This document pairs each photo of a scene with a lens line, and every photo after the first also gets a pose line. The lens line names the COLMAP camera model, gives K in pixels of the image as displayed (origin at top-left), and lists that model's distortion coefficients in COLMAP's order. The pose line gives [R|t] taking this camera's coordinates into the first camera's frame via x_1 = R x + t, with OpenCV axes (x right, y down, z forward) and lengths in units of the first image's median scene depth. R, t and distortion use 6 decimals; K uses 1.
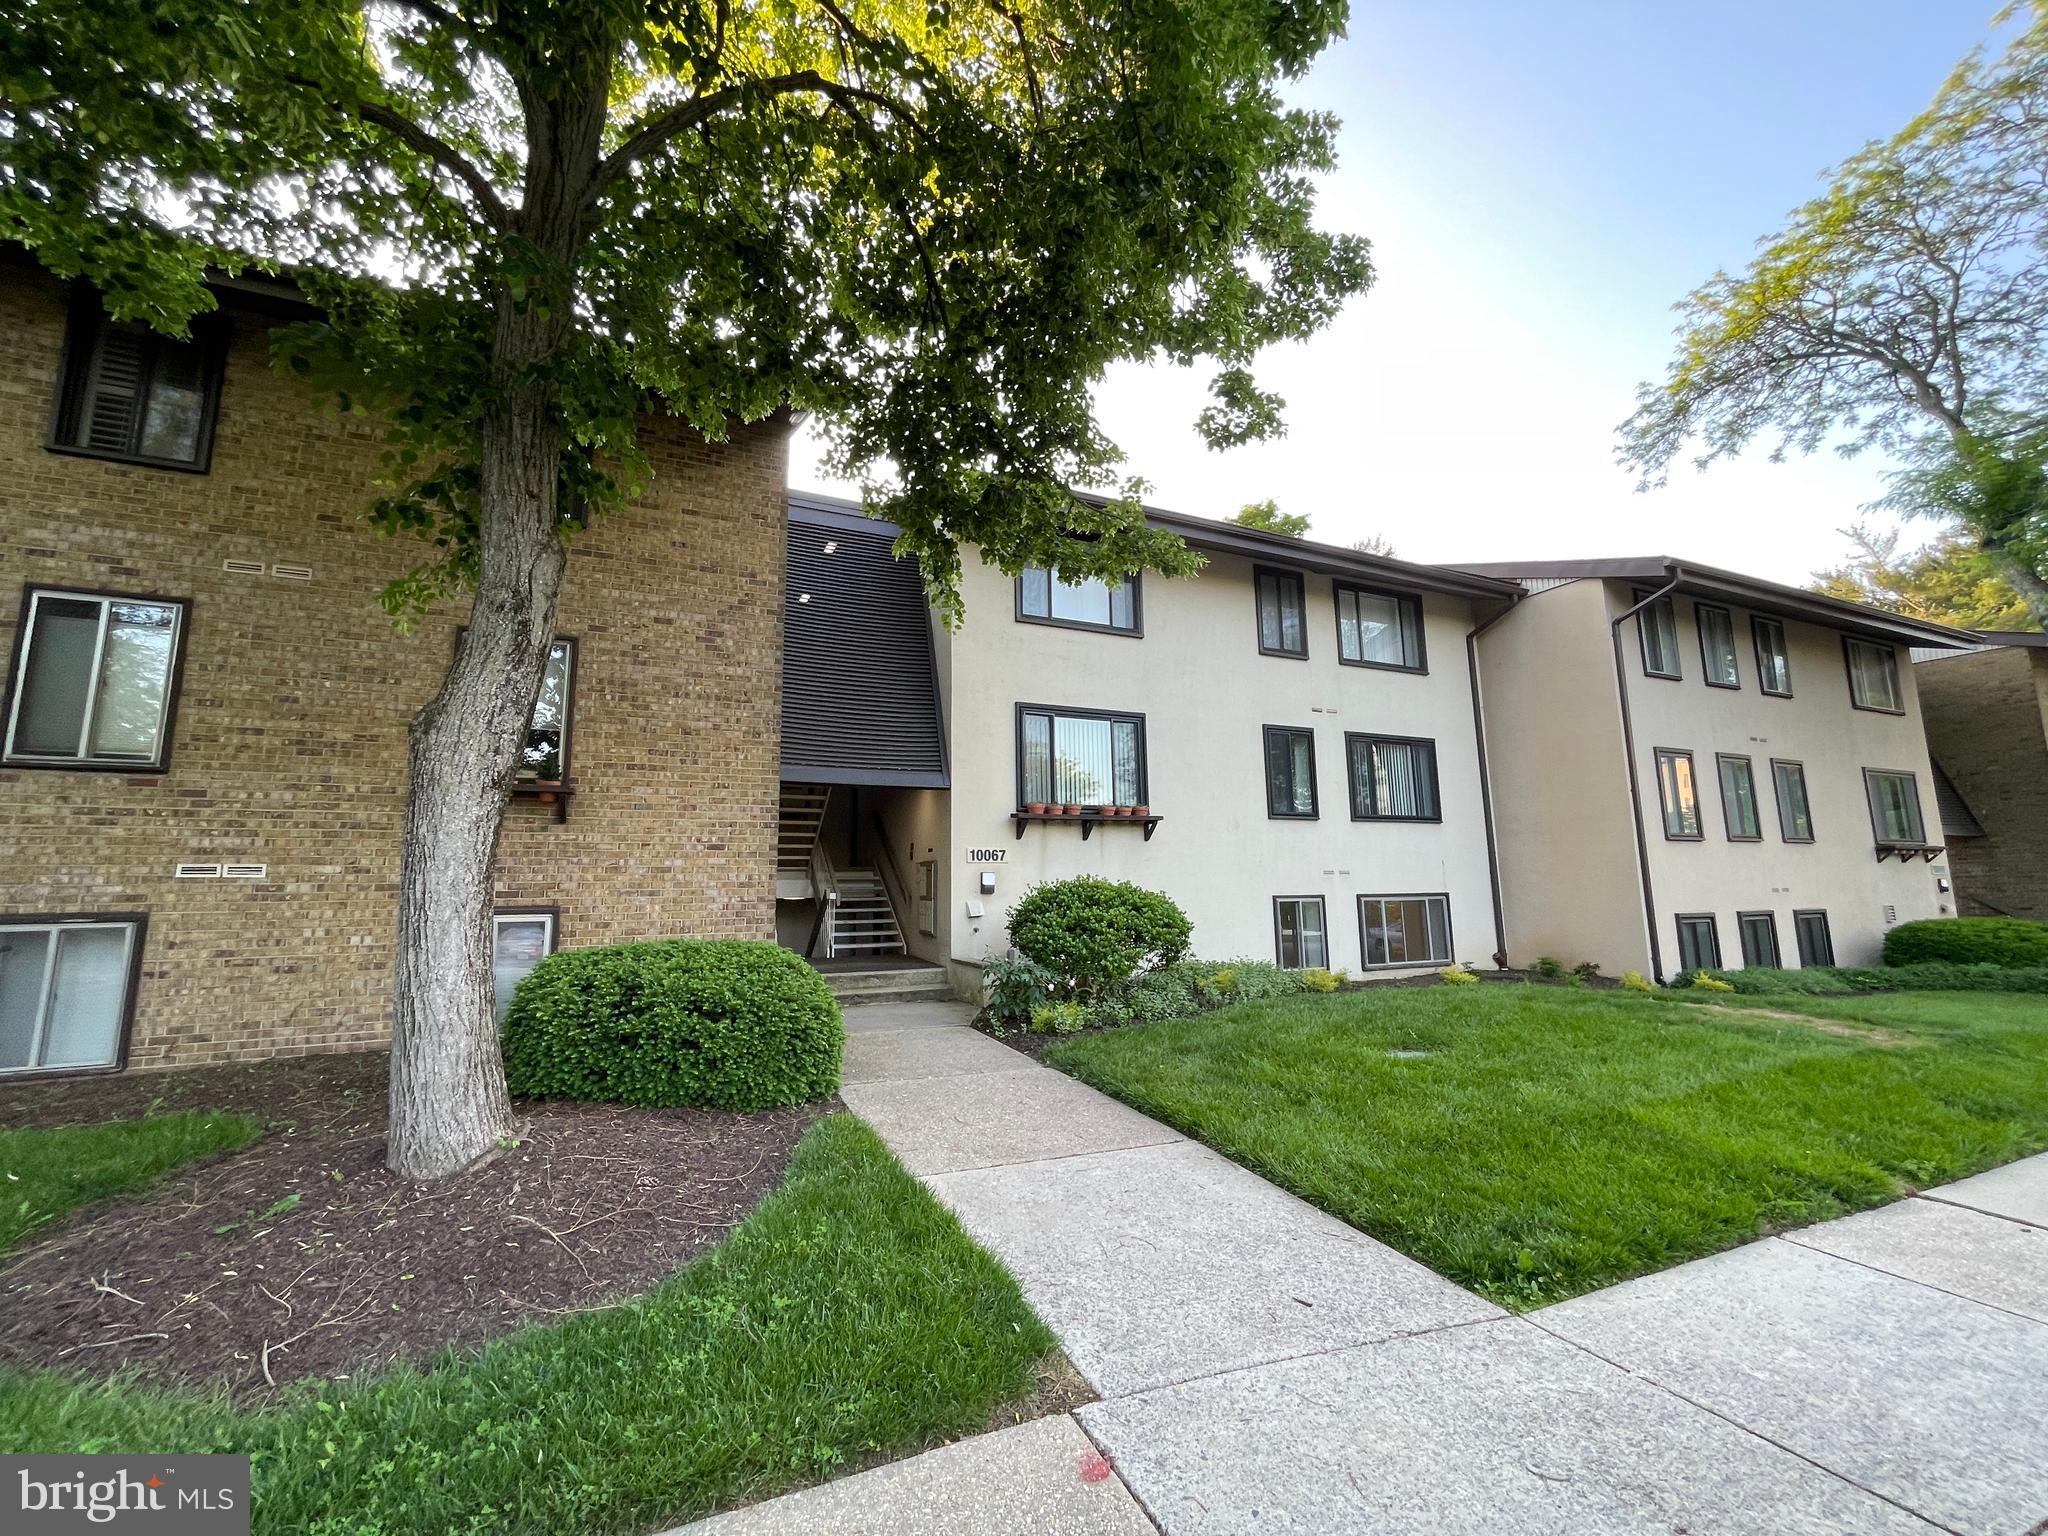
lens RADIAL K [[832.4, 0, 1019.1], [0, 832.4, 762.8], [0, 0, 1]] dist [-0.000704, -0.000065]
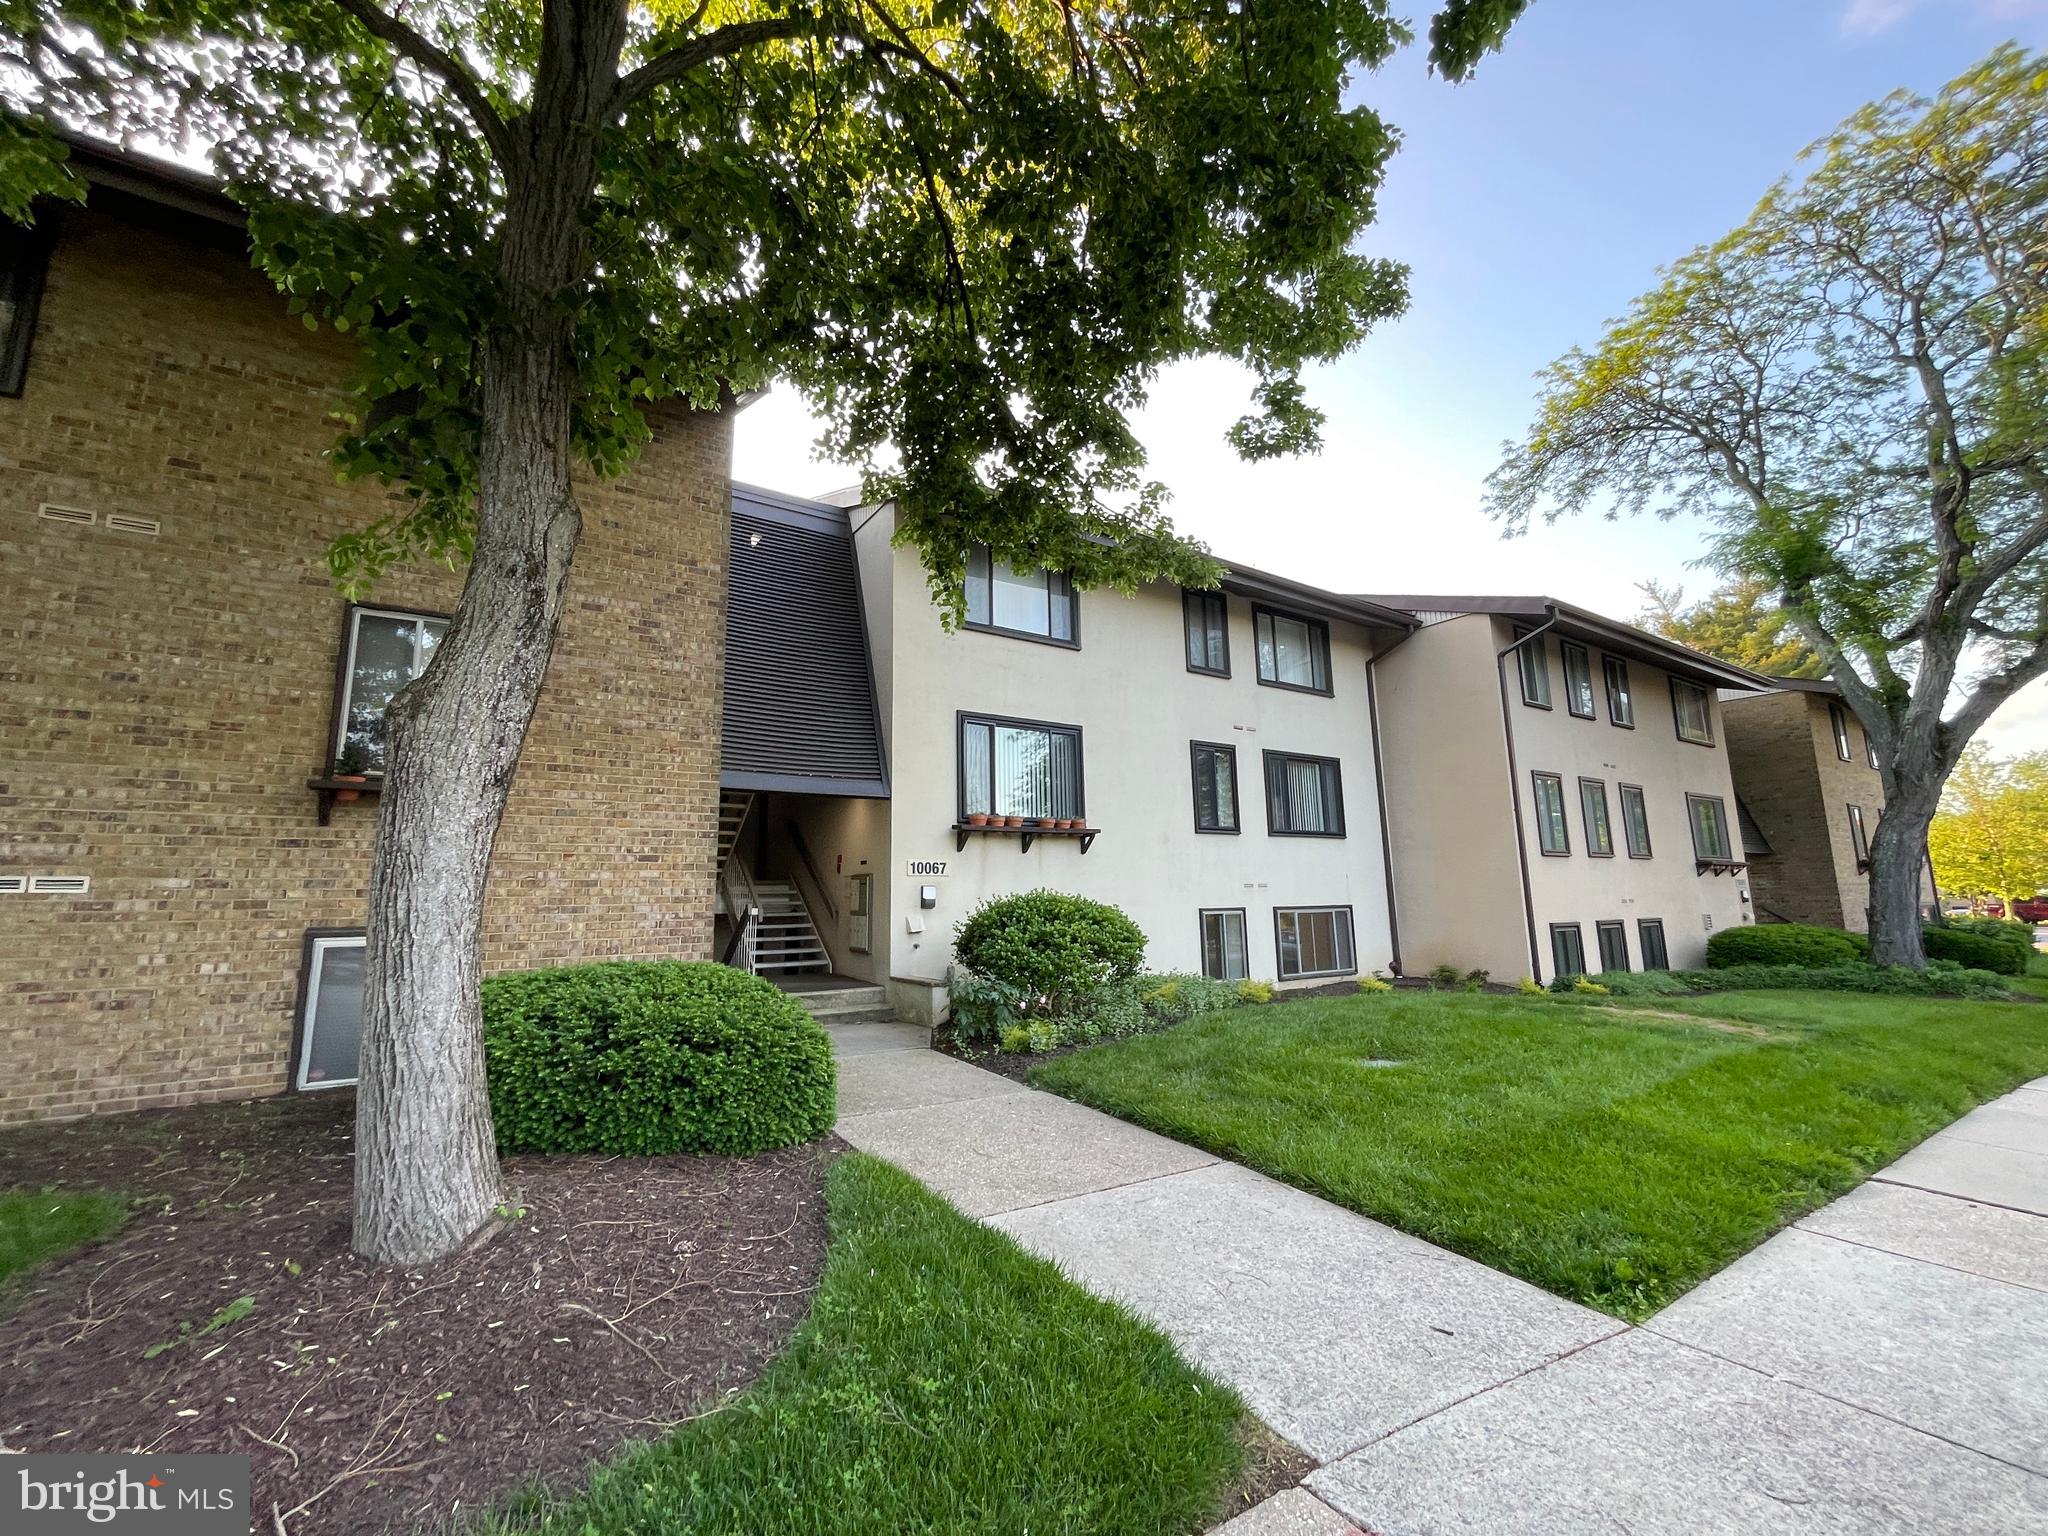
lens RADIAL K [[832.4, 0, 1019.1], [0, 832.4, 762.8], [0, 0, 1]] dist [-0.000704, -0.000065]
pose [[0.987532, 0.022098, 0.155858, -0.083488], [-0.019629, 0.999657, -0.017362, 0.003857], [-0.156189, 0.014086, 0.987627, 0.030187]]
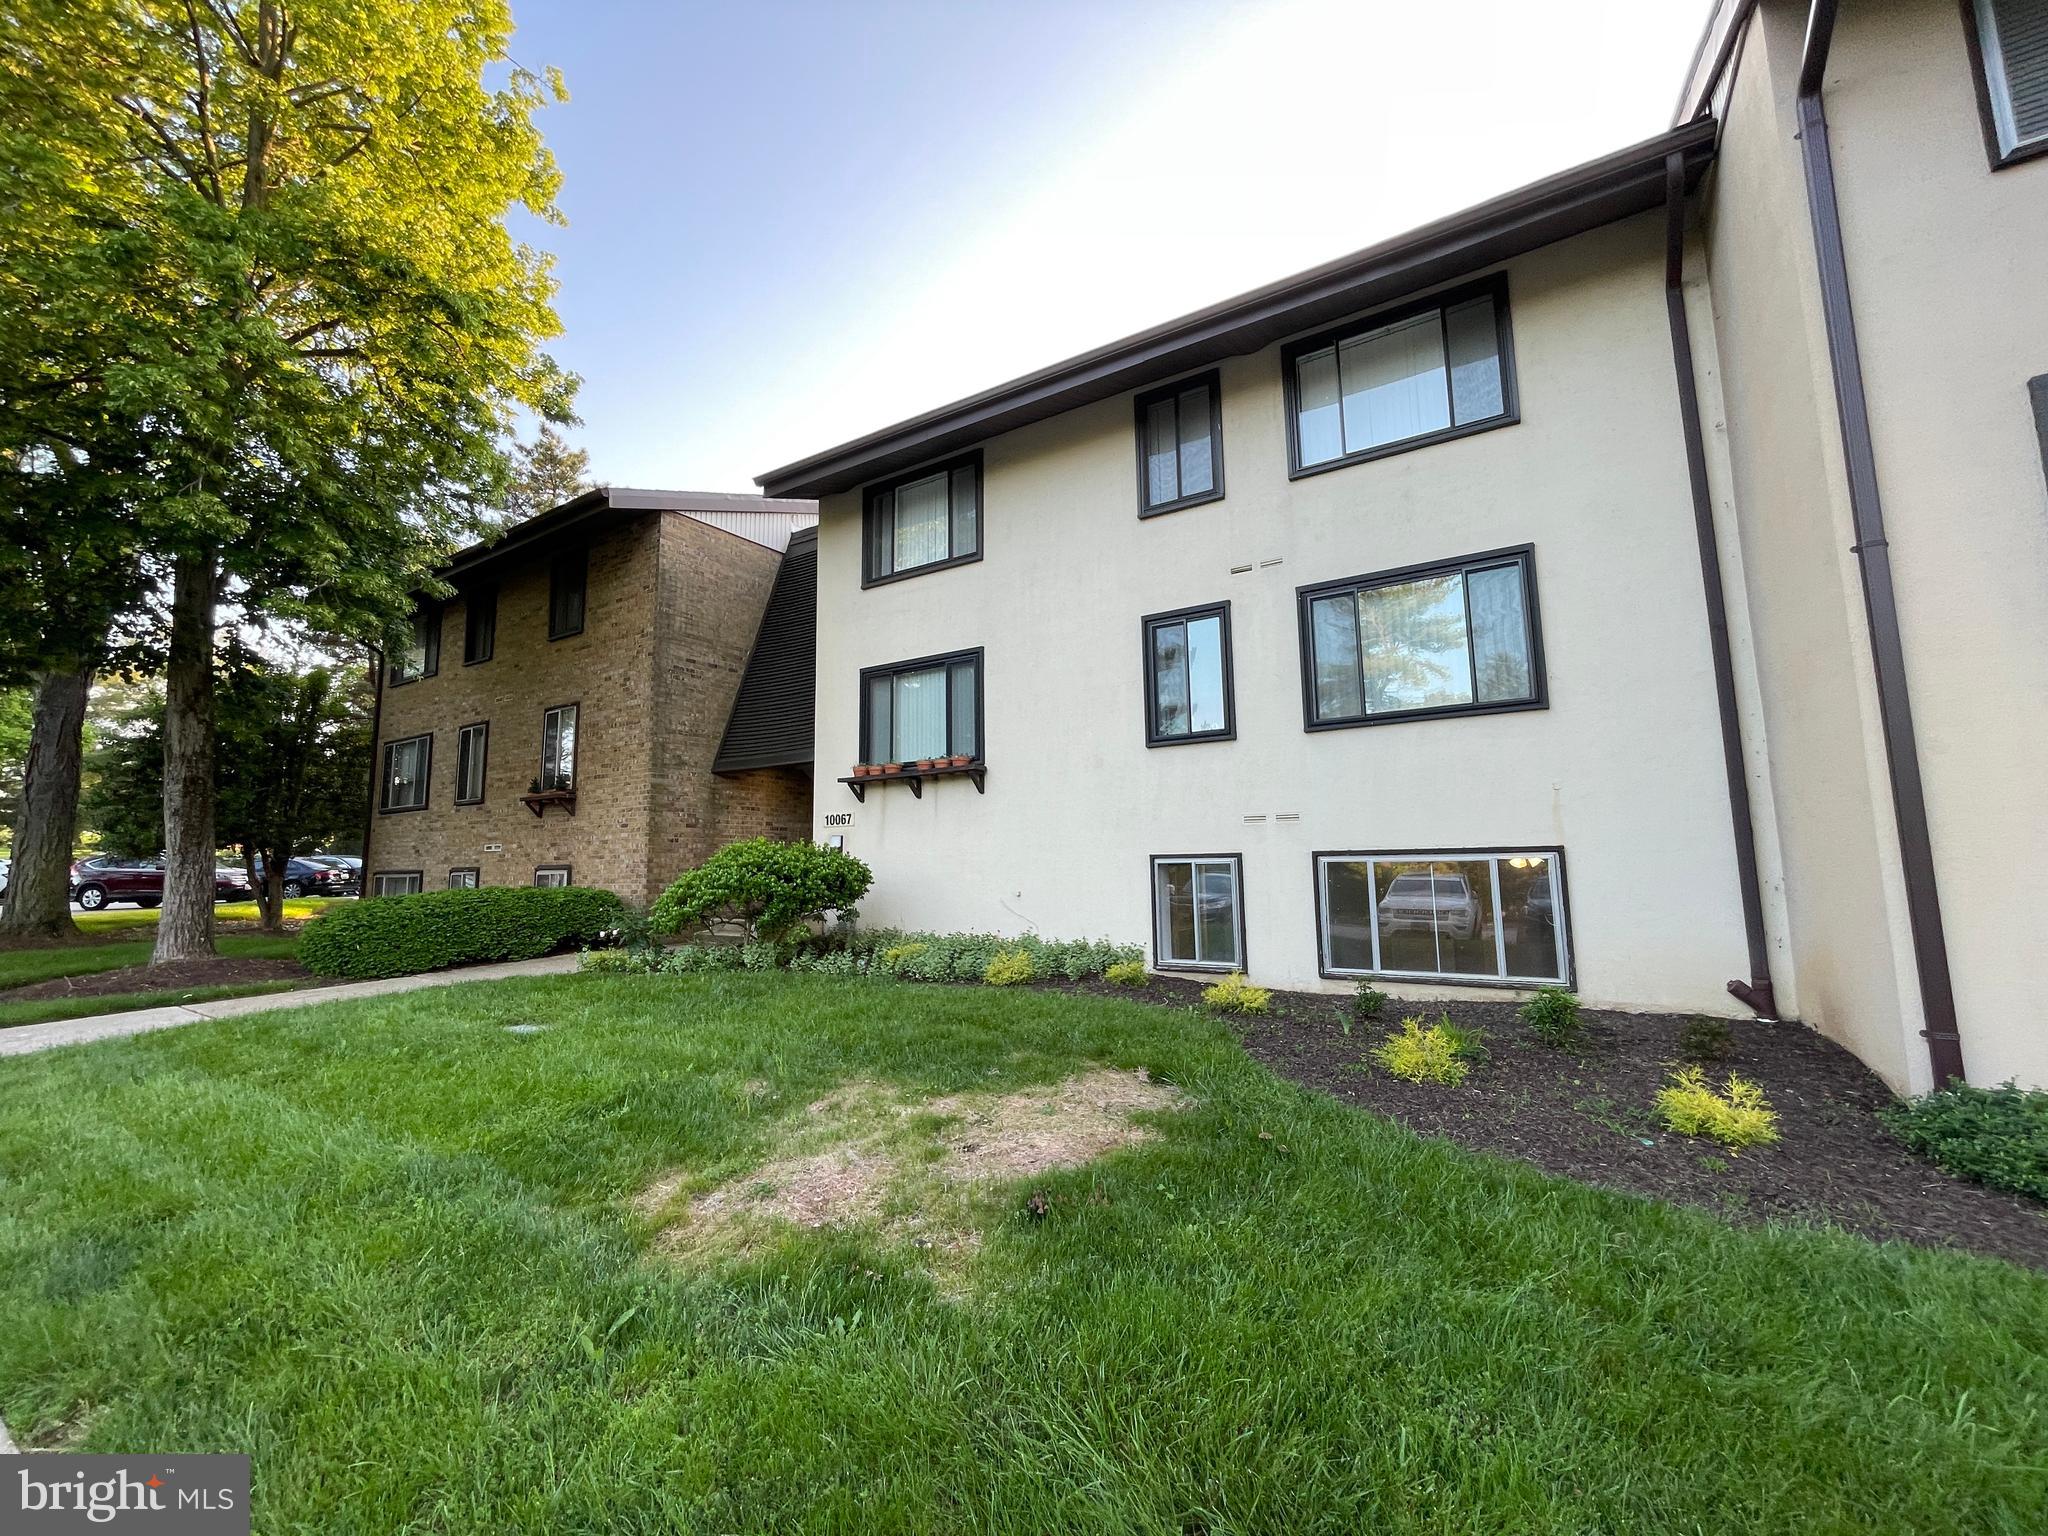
lens RADIAL K [[811.9, 0, 985.5], [0, 811.9, 766.7], [0, 0, 1]] dist [-0.000051, -0.000012]
pose [[0.554684, -0.094820, -0.826641, 0.902026], [0.137309, 0.990296, -0.021457, 0.088838], [0.820654, -0.101603, 0.562321, 0.556499]]
